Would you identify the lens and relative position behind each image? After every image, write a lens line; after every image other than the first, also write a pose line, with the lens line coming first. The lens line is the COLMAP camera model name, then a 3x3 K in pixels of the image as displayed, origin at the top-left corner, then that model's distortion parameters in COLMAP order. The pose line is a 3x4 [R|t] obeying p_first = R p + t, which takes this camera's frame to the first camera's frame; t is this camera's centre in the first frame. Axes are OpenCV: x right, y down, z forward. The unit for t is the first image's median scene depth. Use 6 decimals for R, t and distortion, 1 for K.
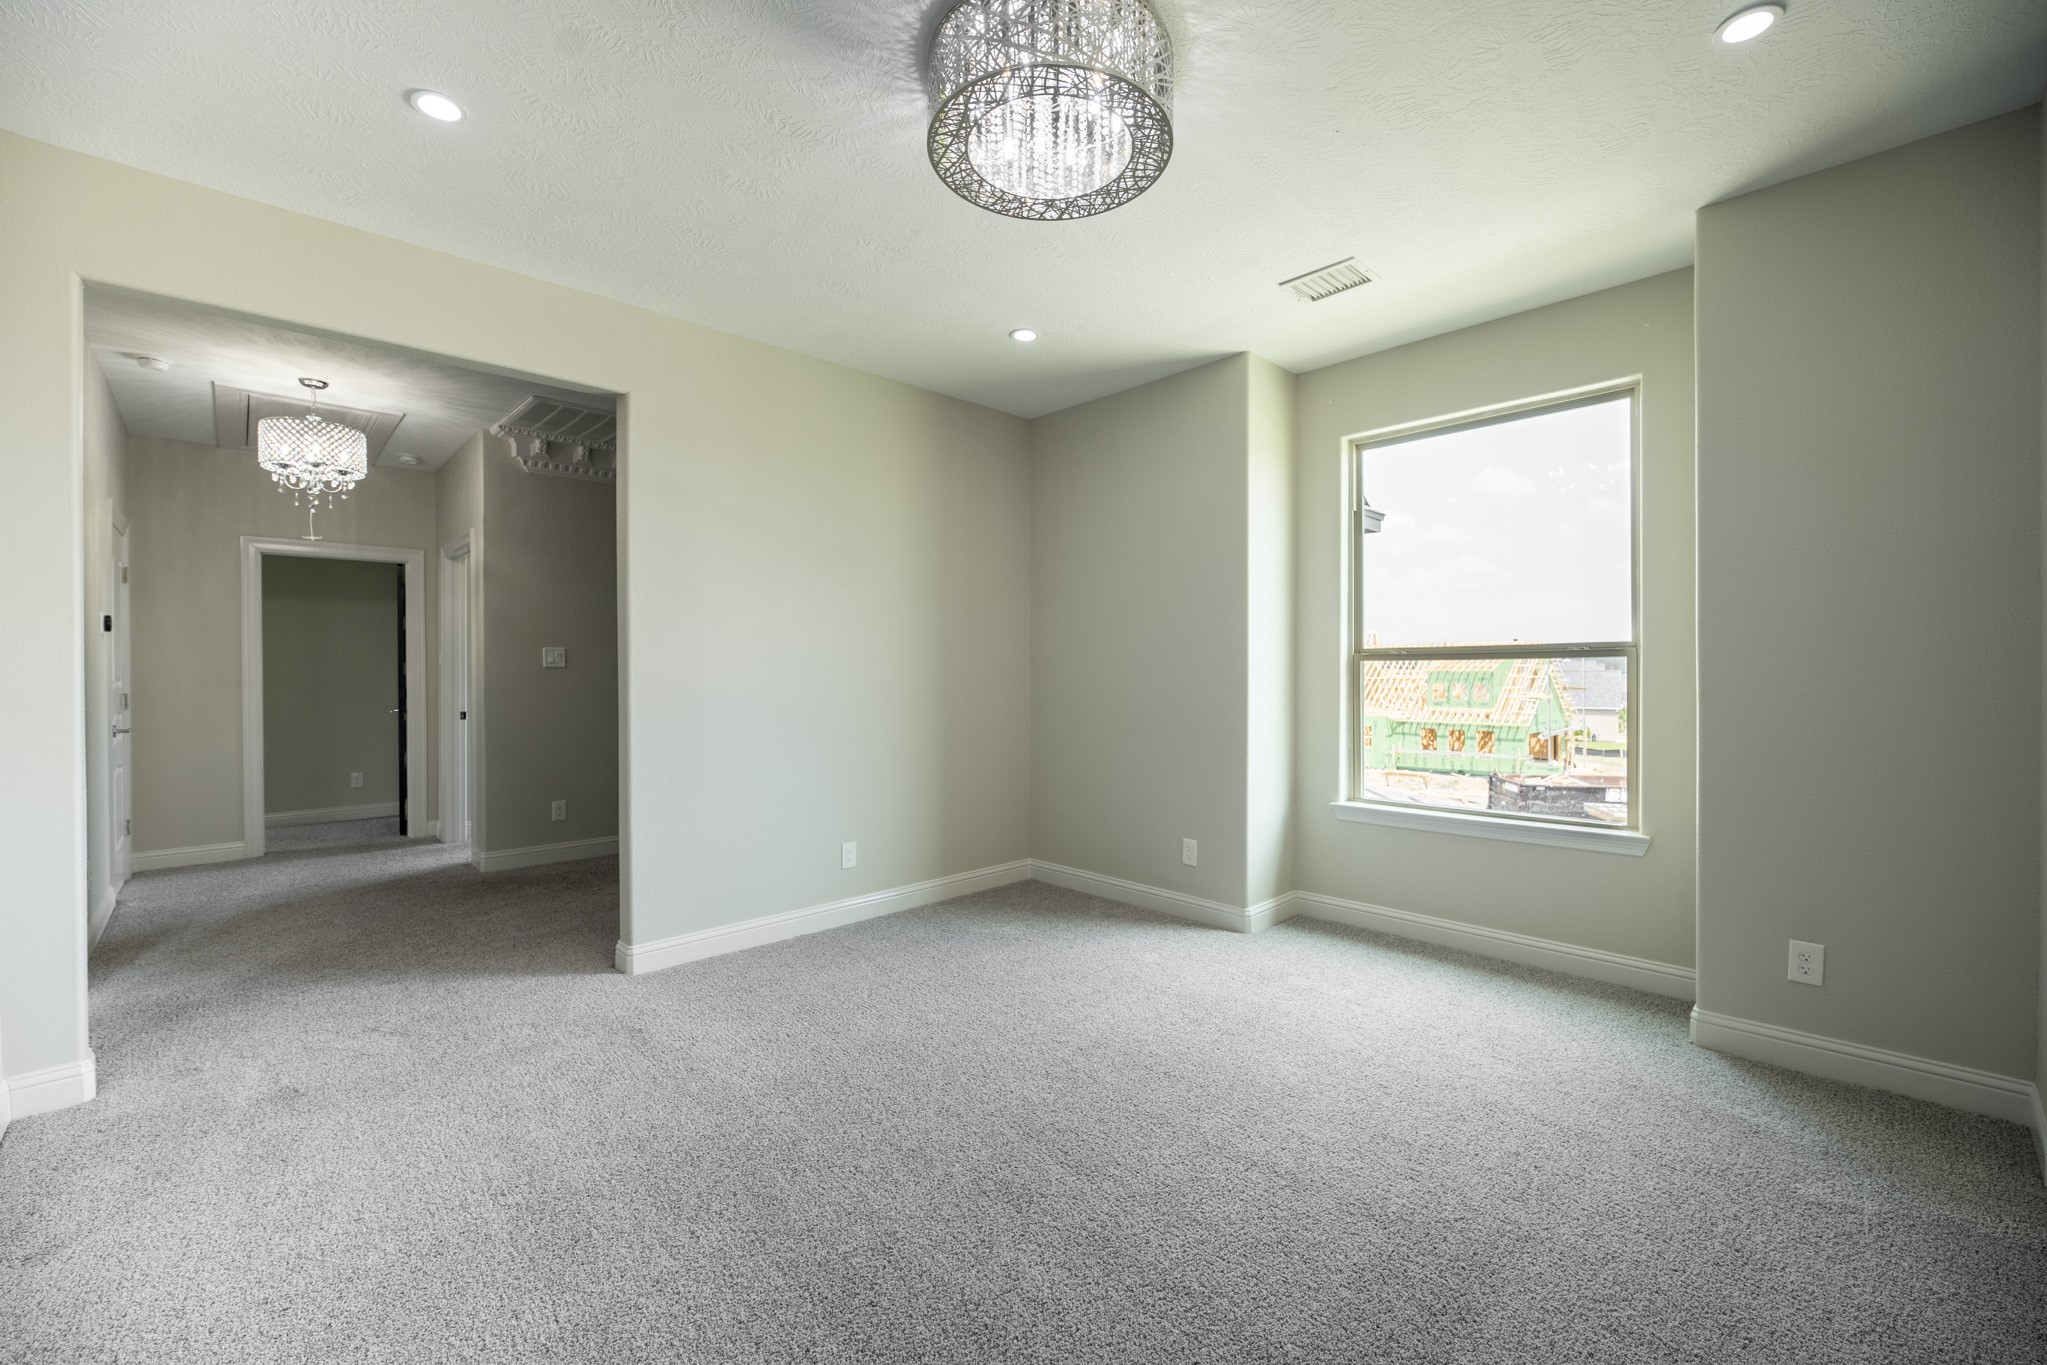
lens RADIAL K [[836.1, 0, 1027.7], [0, 836.1, 681.1], [0, 0, 1]] dist [-0.021094, -0.000362]
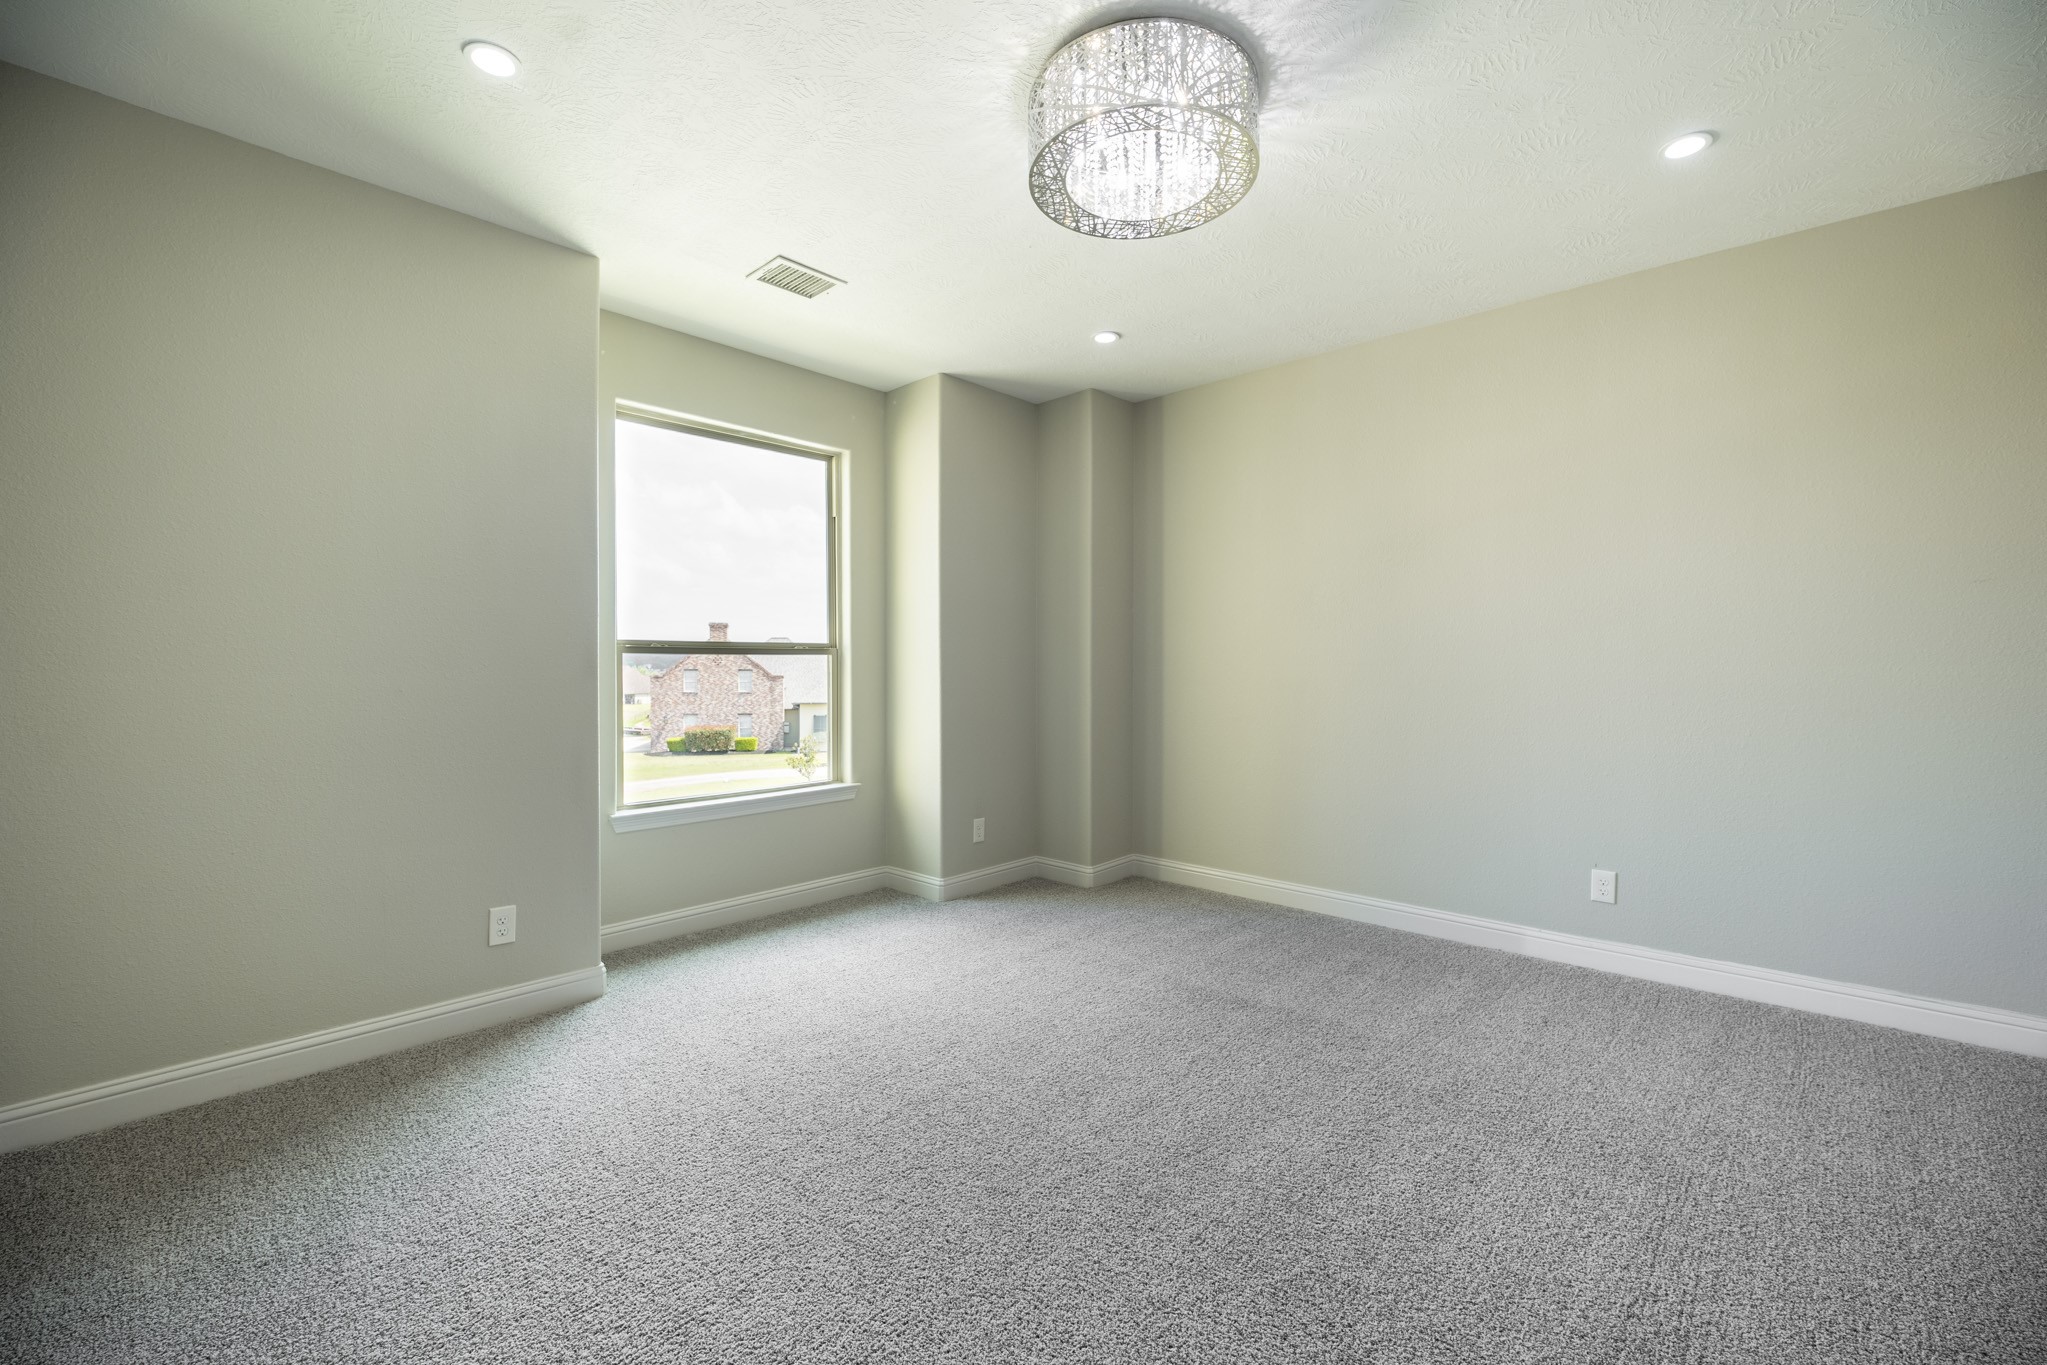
lens RADIAL K [[836.1, 0, 1028.4], [0, 836.1, 670.2], [0, 0, 1]] dist [-0.021094, -0.000362]
pose [[-0.055228, 0.005513, 0.998459, -0.636255], [0.021823, 0.999753, -0.004313, 0.008578], [-0.998235, 0.021551, -0.055335, 0.740422]]
